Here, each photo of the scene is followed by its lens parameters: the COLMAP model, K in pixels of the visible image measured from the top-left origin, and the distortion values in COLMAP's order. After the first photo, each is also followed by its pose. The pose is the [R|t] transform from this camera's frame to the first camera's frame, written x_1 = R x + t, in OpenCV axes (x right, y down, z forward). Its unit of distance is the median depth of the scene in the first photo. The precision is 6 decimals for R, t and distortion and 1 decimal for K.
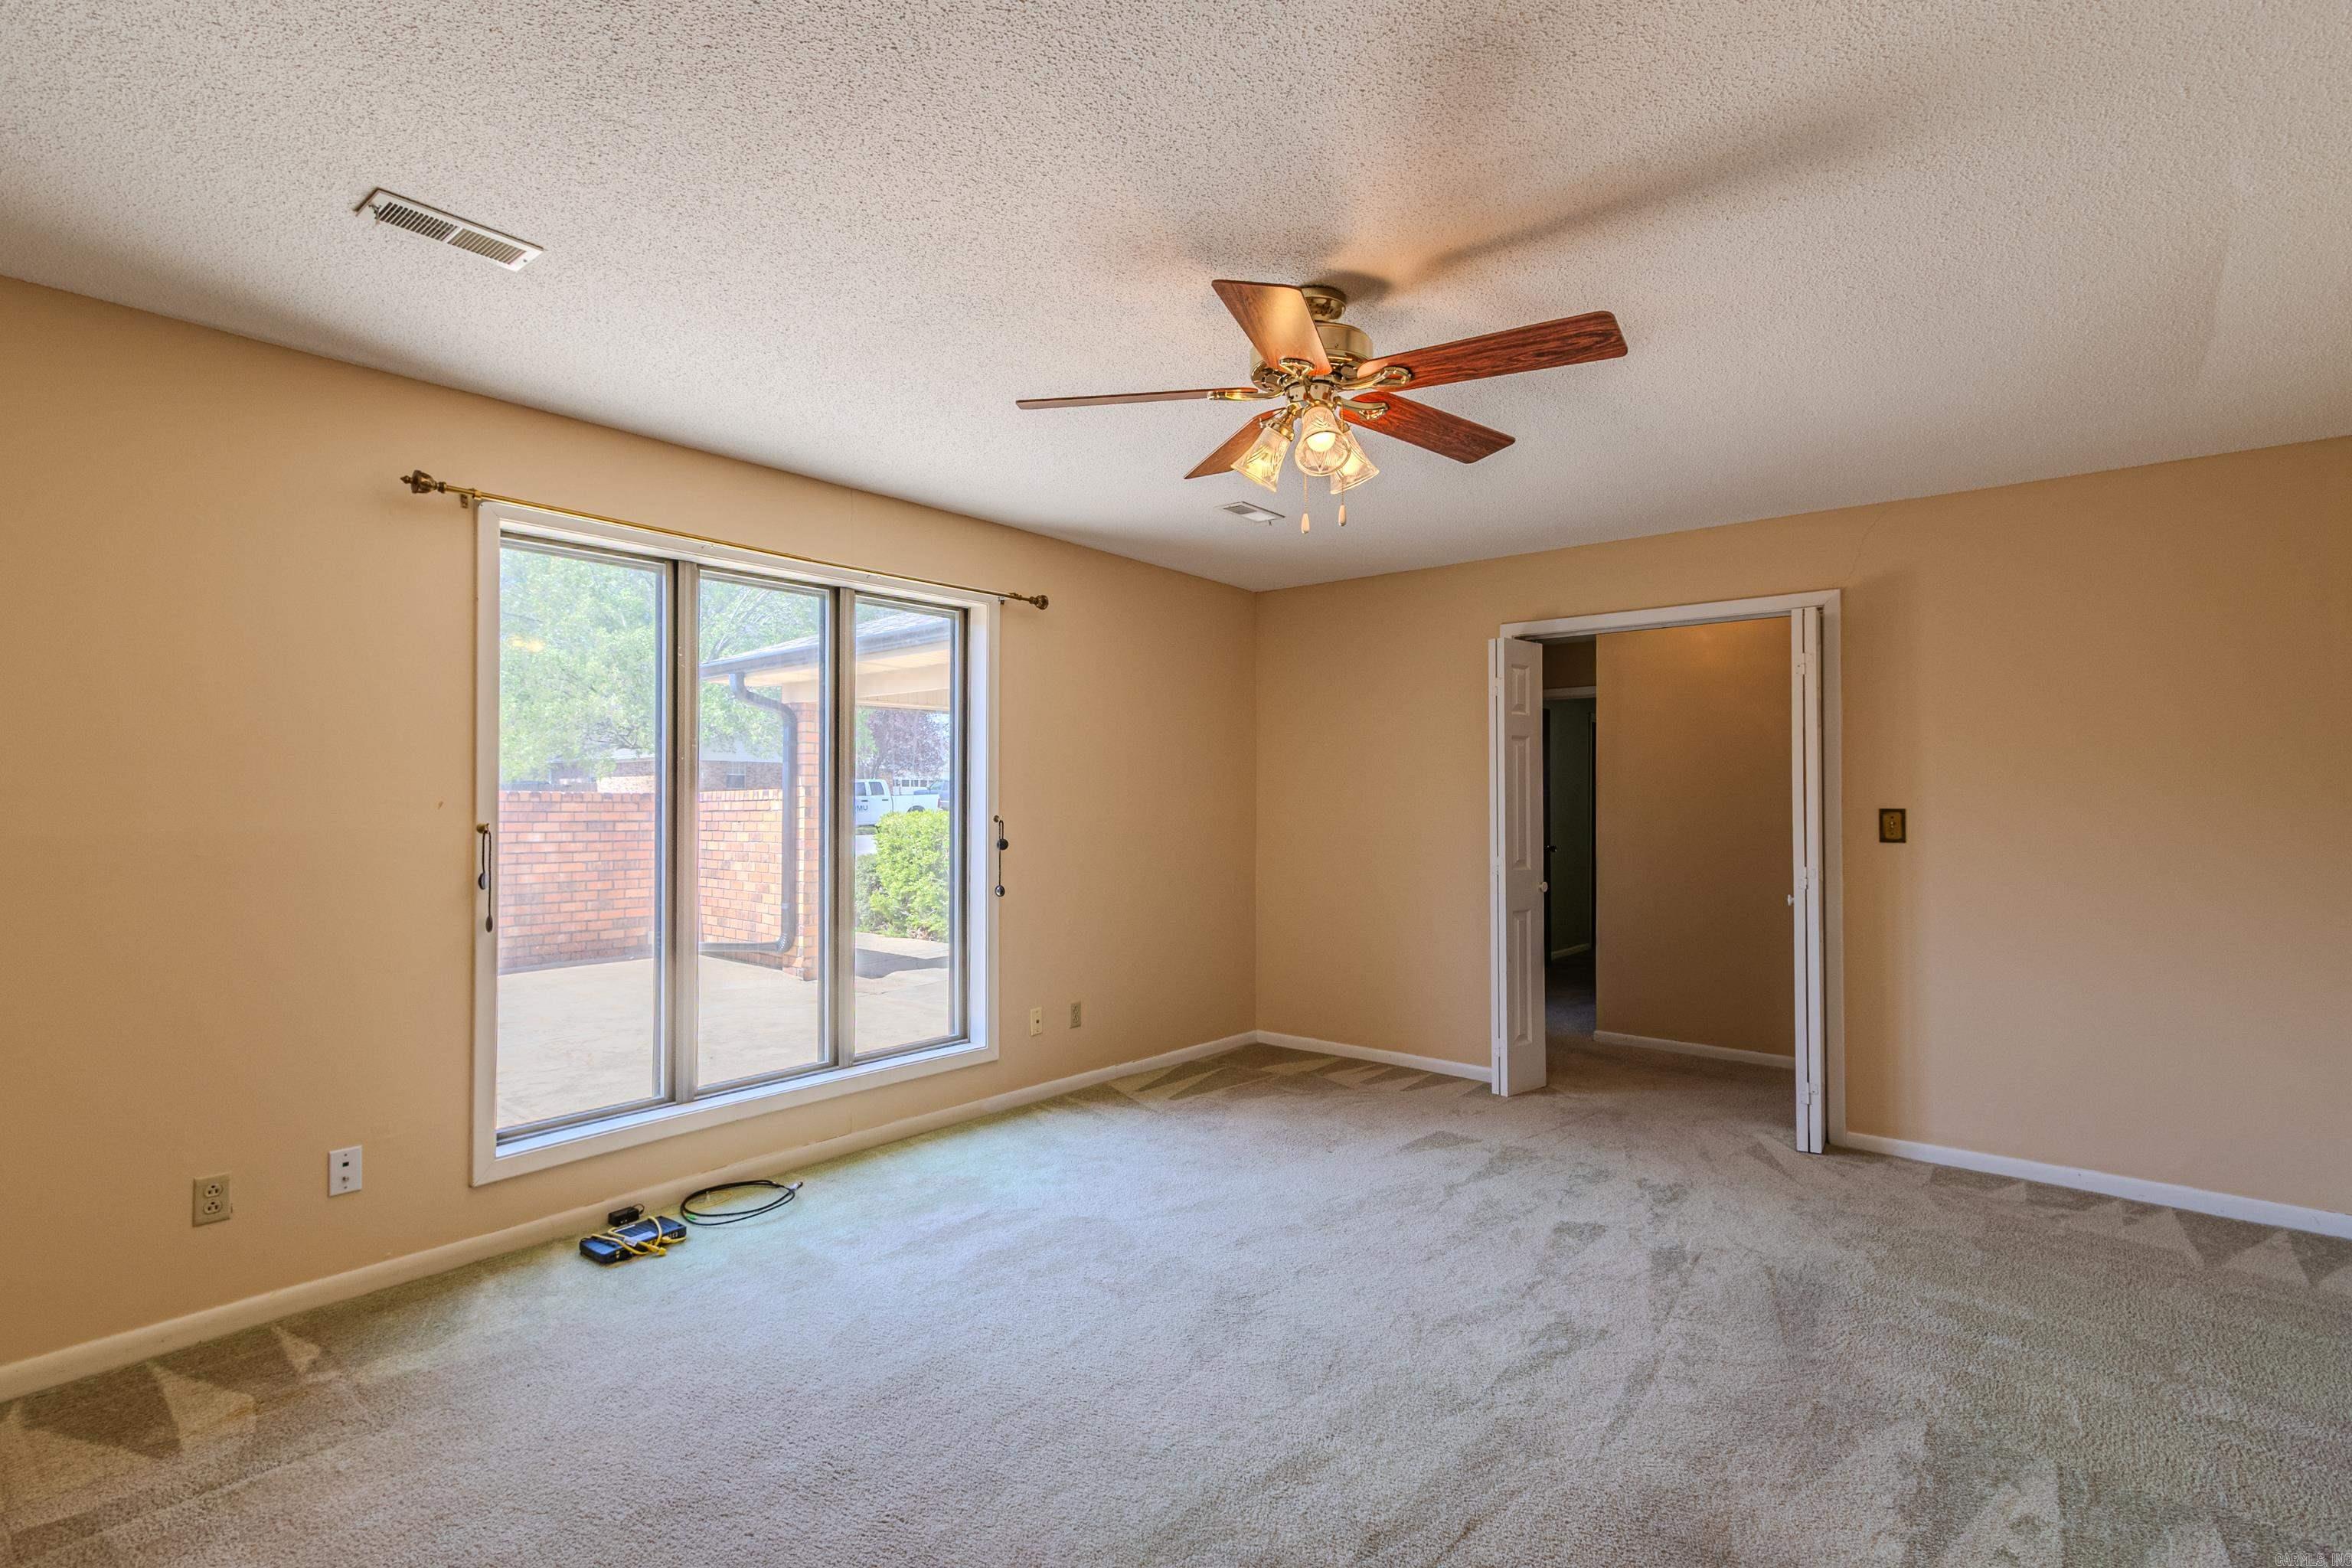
lens RADIAL K [[1089.6, 0, 1143.7], [0, 1089.6, 788.9], [0, 0, 1]] dist [0.005304, -0.001691]
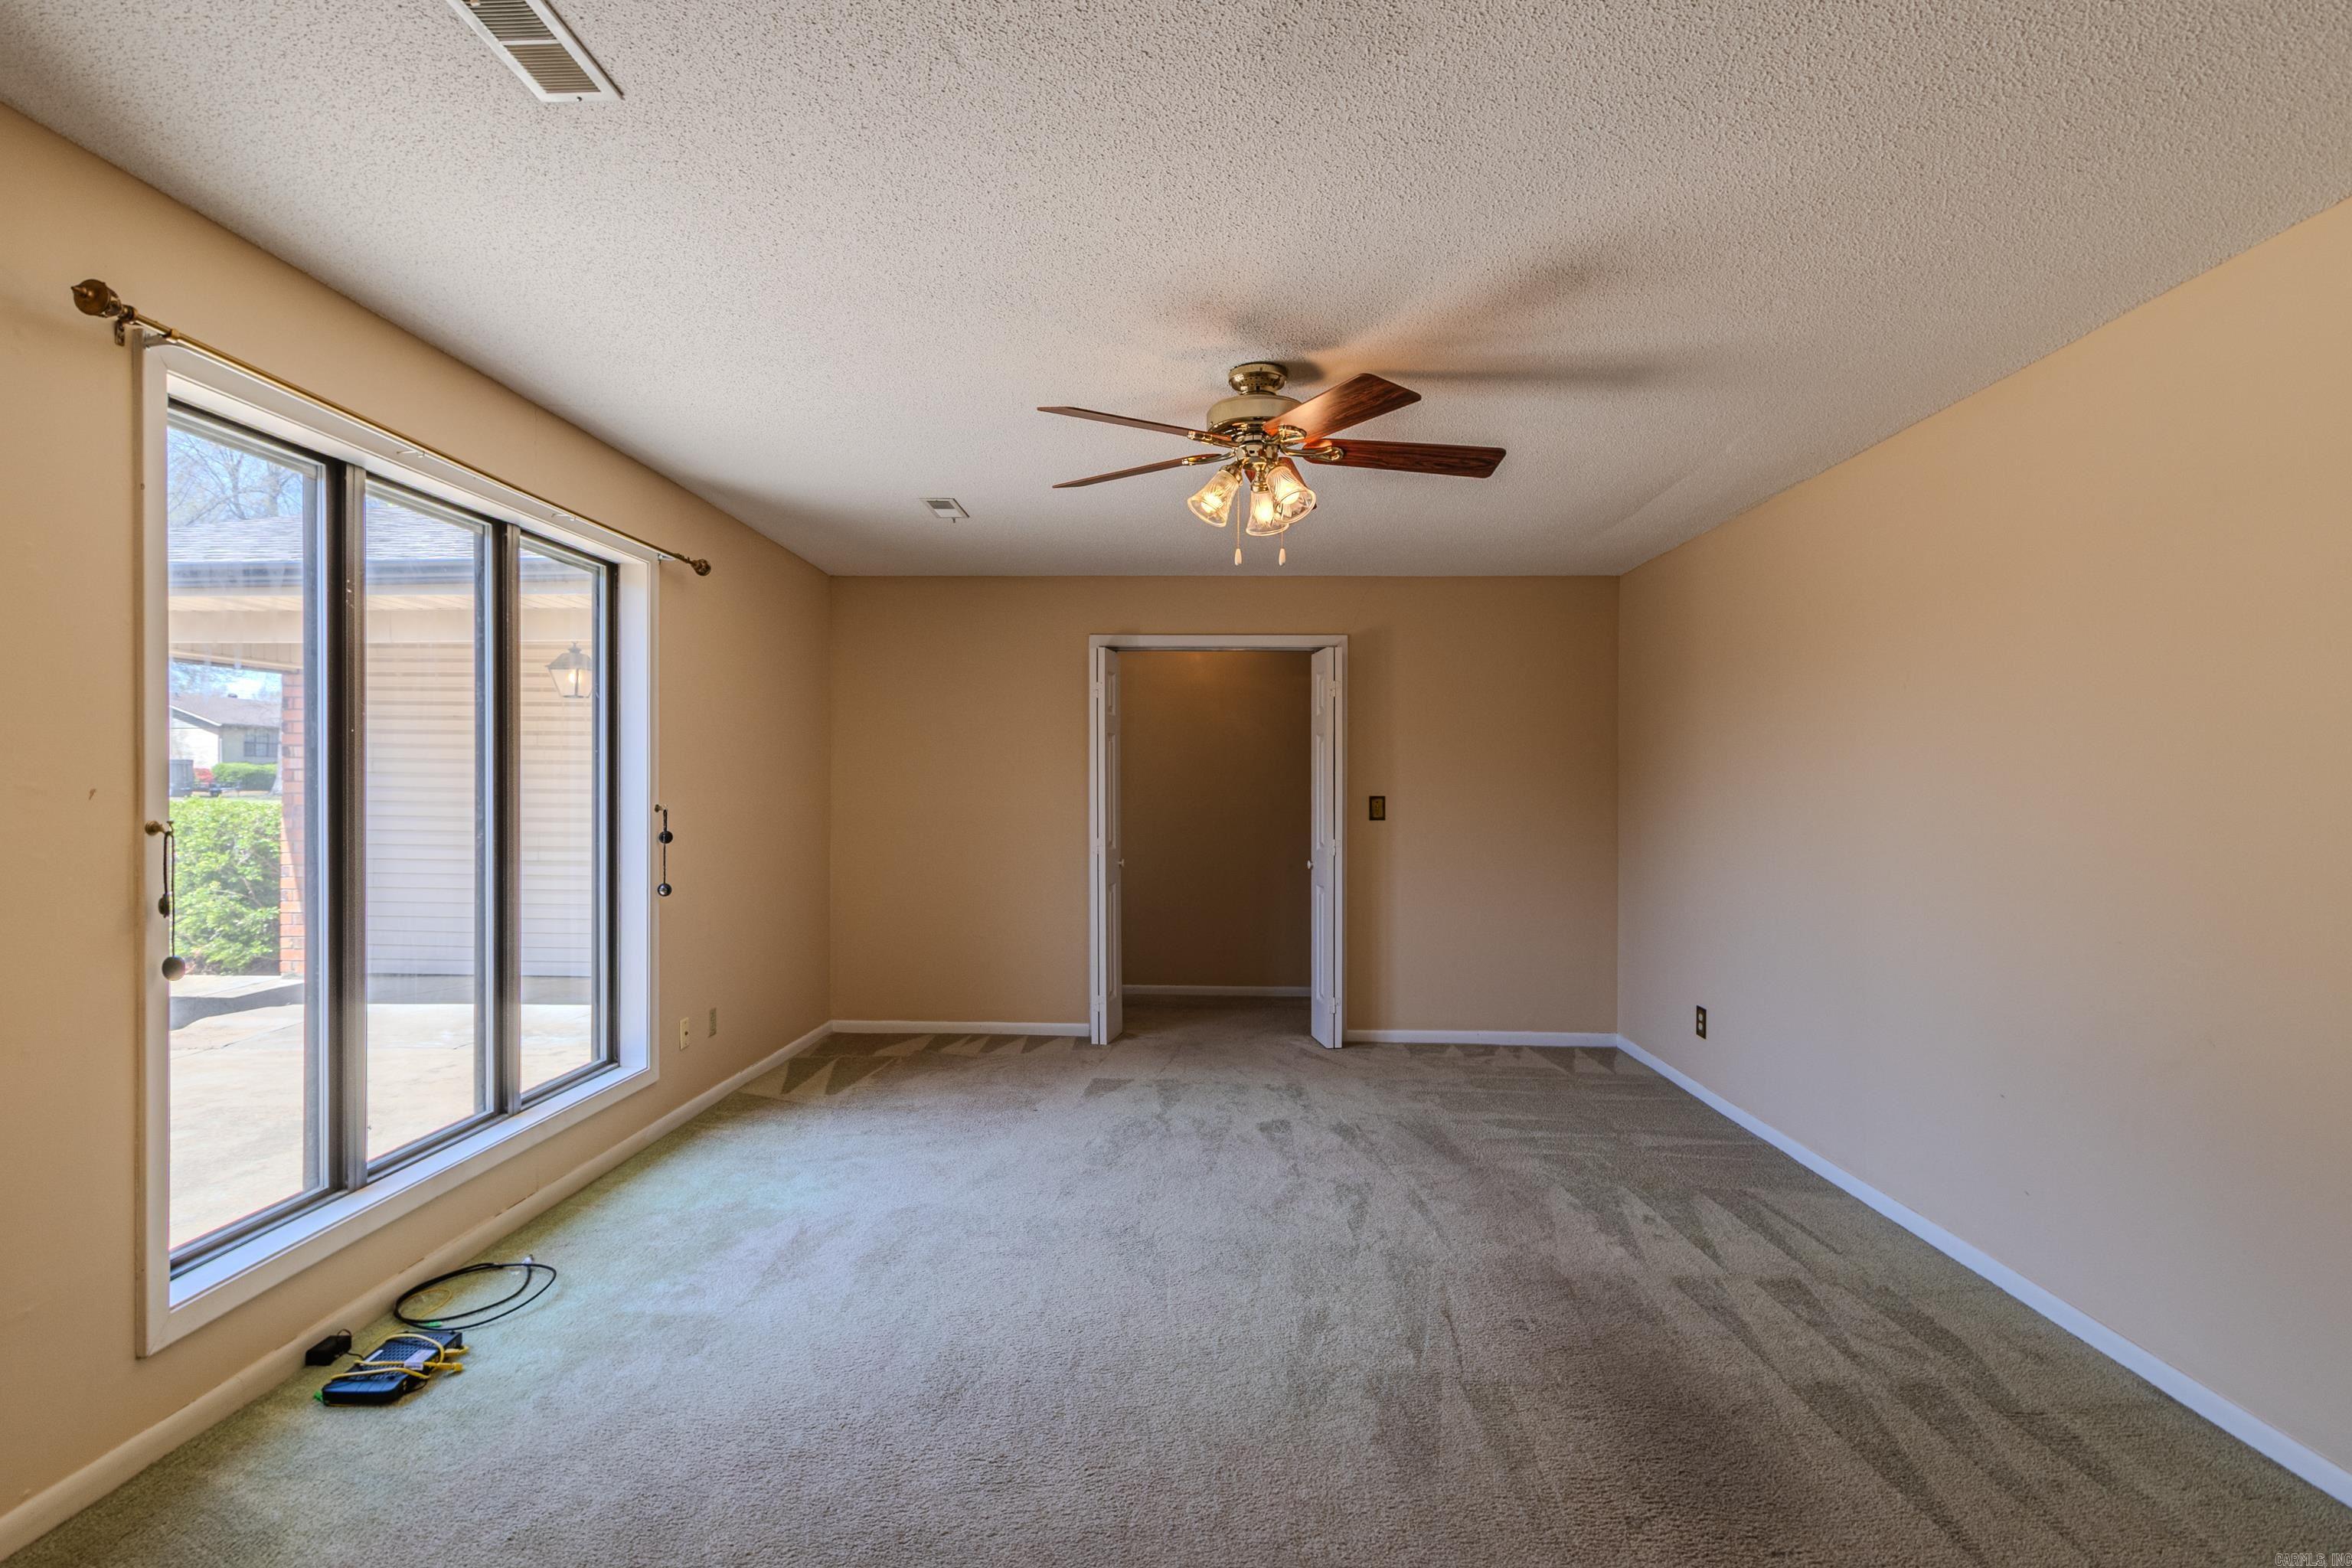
lens RADIAL K [[1089.6, 0, 1148.4], [0, 1089.6, 795.5], [0, 0, 1]] dist [0.005304, -0.001691]
pose [[0.793711, -0.000867, 0.608294, -0.475007], [-0.010053, 0.999844, 0.014543, 0.000155], [-0.608211, -0.017658, 0.793579, 0.080747]]
